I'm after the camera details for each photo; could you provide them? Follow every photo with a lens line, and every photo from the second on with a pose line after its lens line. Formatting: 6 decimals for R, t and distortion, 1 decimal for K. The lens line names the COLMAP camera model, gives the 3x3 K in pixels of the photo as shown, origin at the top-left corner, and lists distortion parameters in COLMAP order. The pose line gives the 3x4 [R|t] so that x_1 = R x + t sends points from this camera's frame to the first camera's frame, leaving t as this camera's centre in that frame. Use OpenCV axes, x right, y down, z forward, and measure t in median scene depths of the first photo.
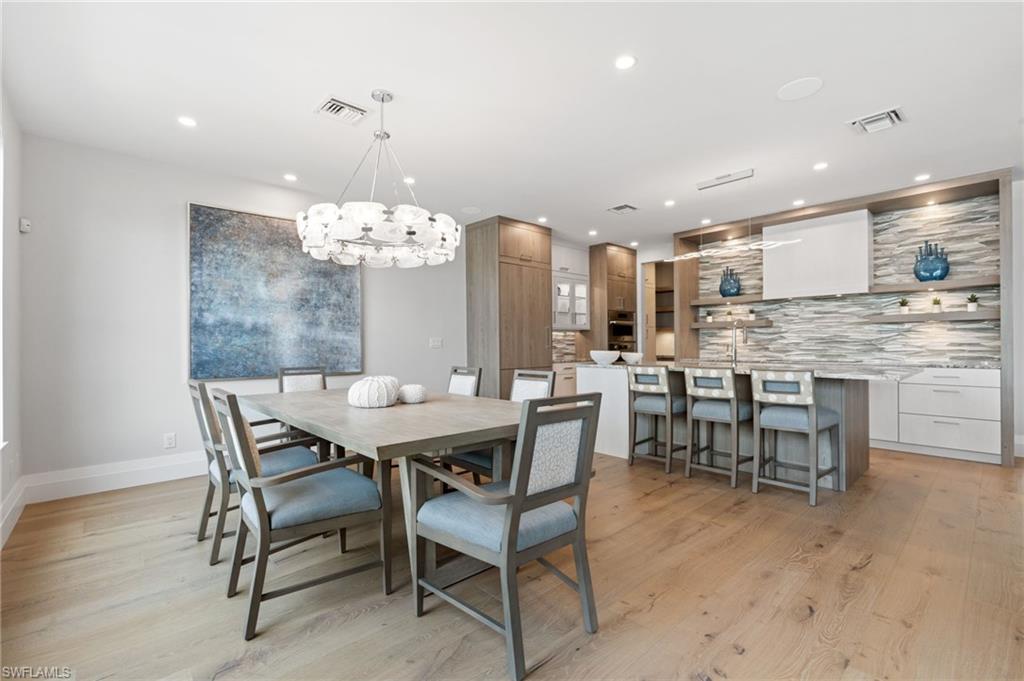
lens RADIAL K [[447.3, 0, 510.7], [0, 447.3, 341.0], [0, 0, 1]] dist [-0.004283, -0.000188]
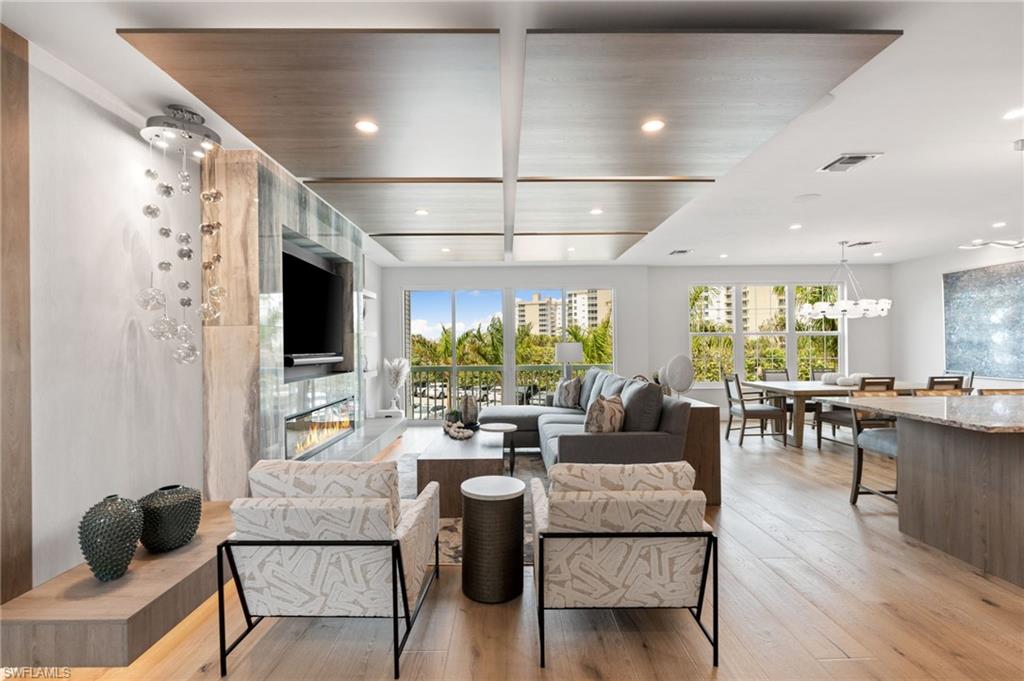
lens RADIAL K [[447.3, 0, 513.1], [0, 447.3, 340.3], [0, 0, 1]] dist [-0.004283, -0.000188]
pose [[-0.661683, 0.004750, -0.749769, 1.398307], [0.018003, 0.999792, -0.009554, -0.047155], [0.749568, -0.019820, -0.661631, 0.707456]]
